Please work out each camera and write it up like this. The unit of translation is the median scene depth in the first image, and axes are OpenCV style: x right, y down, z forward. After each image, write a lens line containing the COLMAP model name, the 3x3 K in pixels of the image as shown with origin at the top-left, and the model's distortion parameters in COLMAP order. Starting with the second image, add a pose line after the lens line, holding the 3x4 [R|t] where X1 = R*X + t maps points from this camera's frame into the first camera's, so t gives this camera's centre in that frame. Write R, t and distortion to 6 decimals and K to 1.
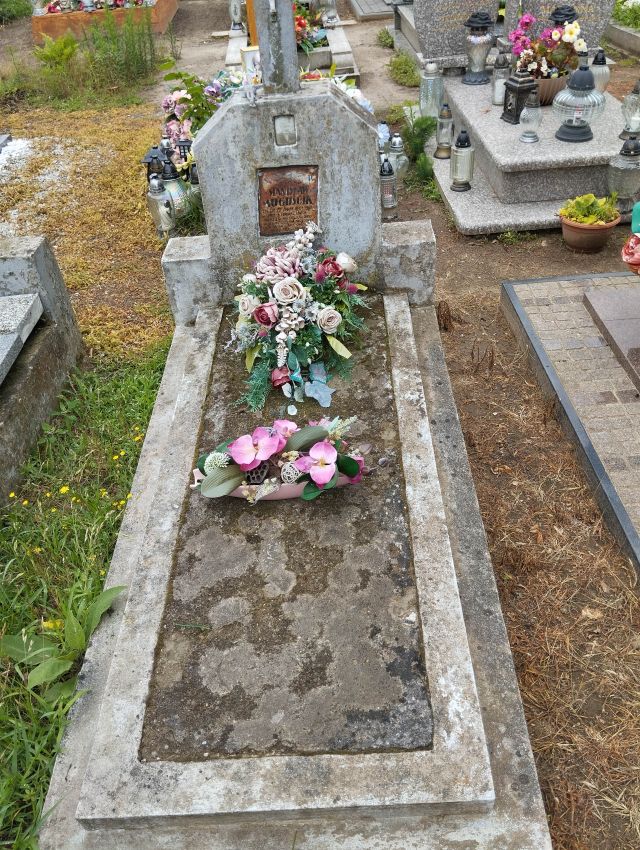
lens RADIAL K [[690.5, 0, 320.0], [0, 690.5, 425.0], [0, 0, 1]] dist [0.053662, -0.112863]
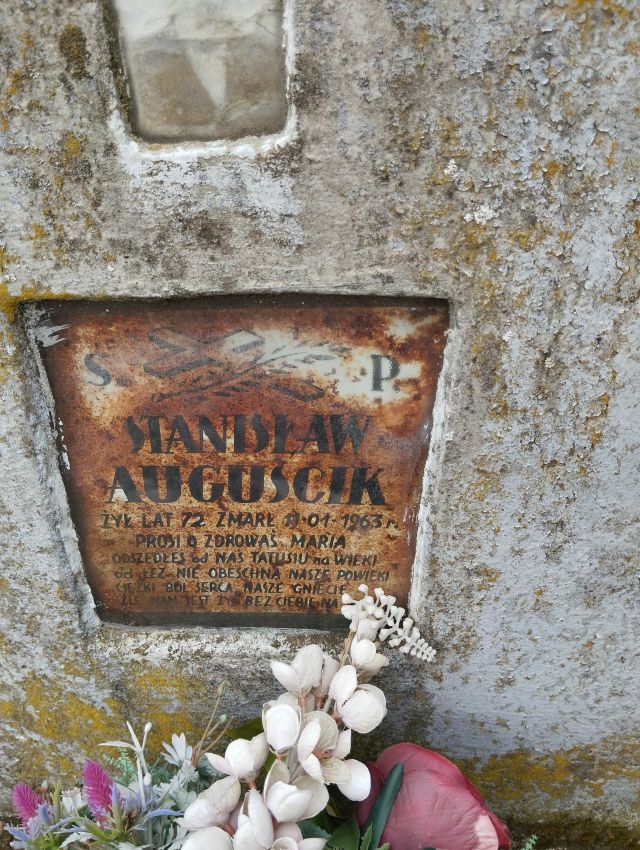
lens RADIAL K [[688.8, 0, 320.4], [0, 688.8, 418.5], [0, 0, 1]] dist [0.082951, -0.176996]
pose [[0.994685, 0.062258, -0.082015, -0.015068], [-0.069501, 0.993635, -0.088646, -0.332872], [0.075975, 0.093875, 0.992681, 0.854602]]
